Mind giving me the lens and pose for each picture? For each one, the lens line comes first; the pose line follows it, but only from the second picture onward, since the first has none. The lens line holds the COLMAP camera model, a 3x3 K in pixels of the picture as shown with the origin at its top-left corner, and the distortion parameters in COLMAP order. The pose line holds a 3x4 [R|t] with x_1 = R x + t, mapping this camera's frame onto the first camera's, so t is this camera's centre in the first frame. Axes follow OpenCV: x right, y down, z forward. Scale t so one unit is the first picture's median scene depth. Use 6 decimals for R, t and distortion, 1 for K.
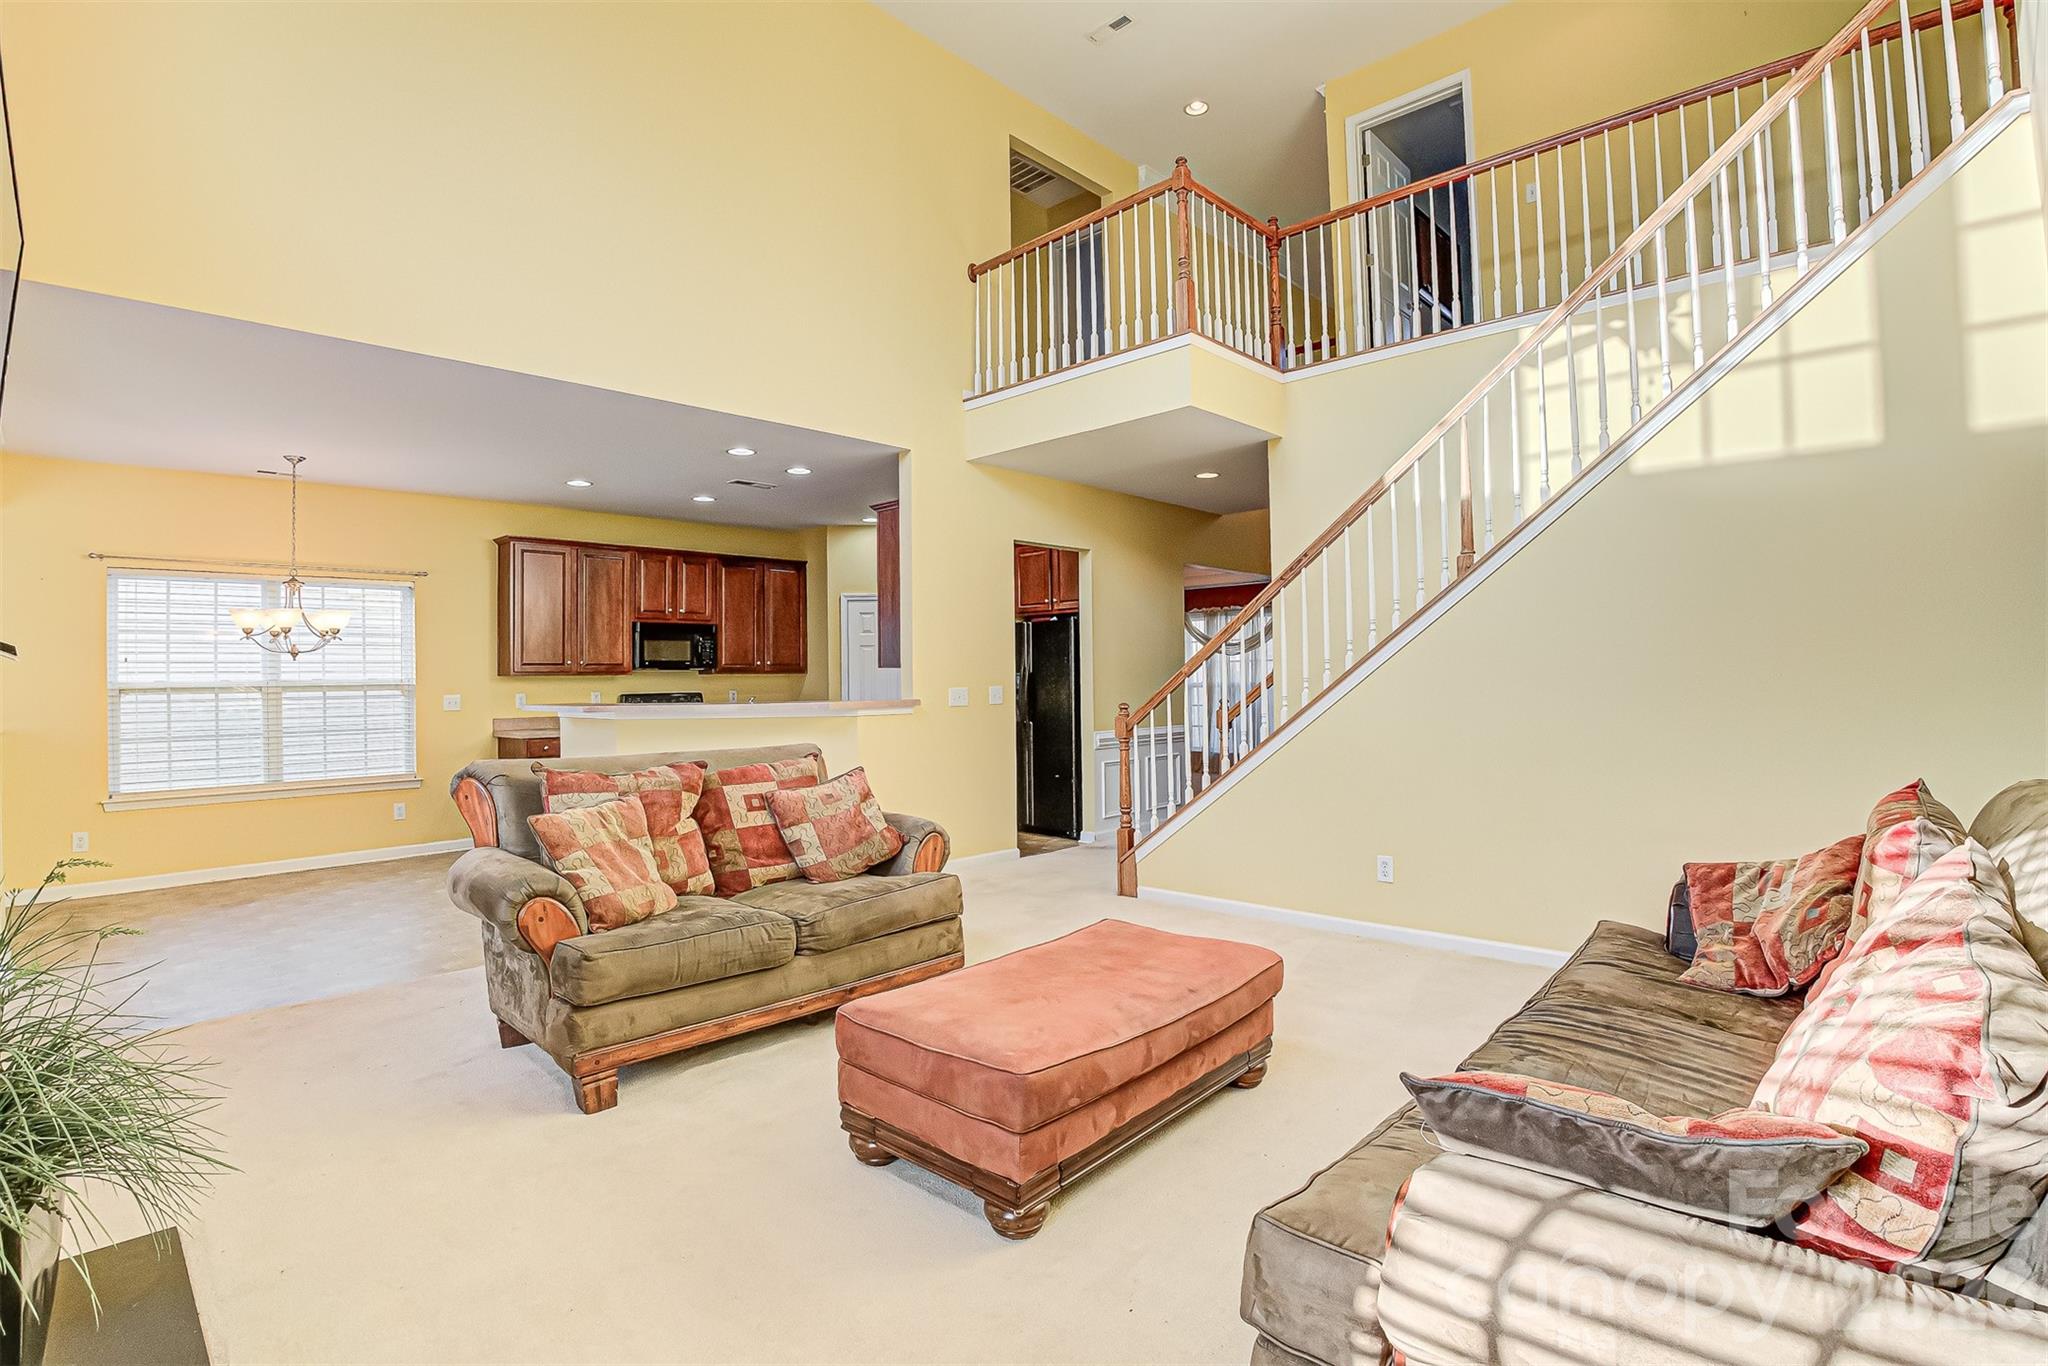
lens RADIAL K [[950.6, 0, 1024.0], [0, 950.6, 683.0], [0, 0, 1]] dist [-0.033966, -0.000578]
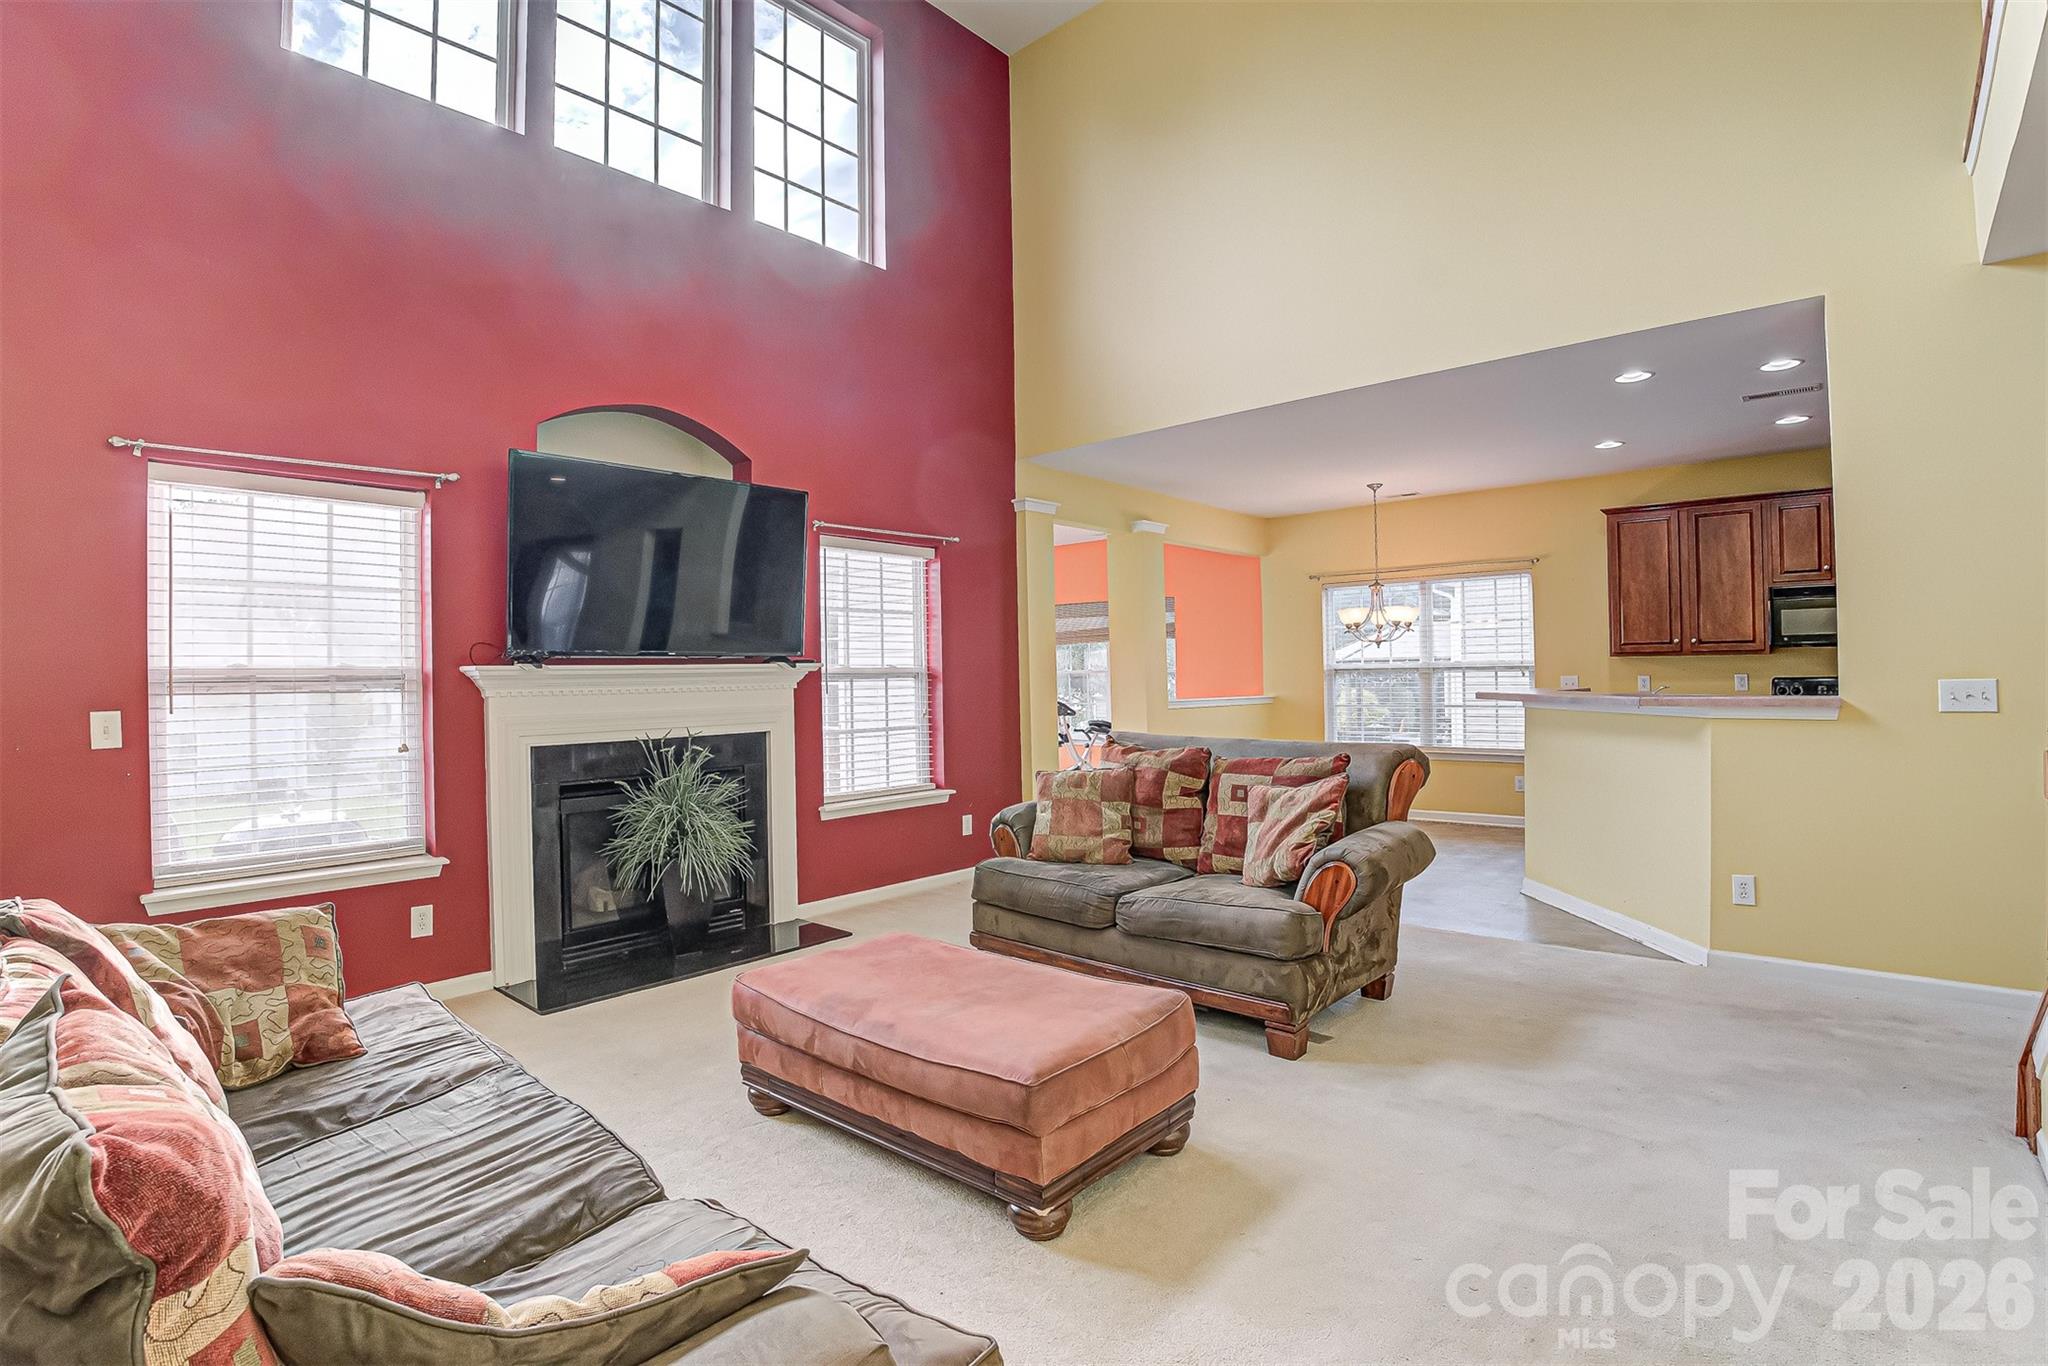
lens RADIAL K [[978.6, 0, 1029.7], [0, 978.6, 662.3], [0, 0, 1]] dist [-0.059869, -0.000376]
pose [[0.042824, 0.006787, -0.999060, 0.403456], [0.001315, 0.999976, 0.006849, -0.011605], [0.999082, -0.001607, 0.042814, 0.395844]]
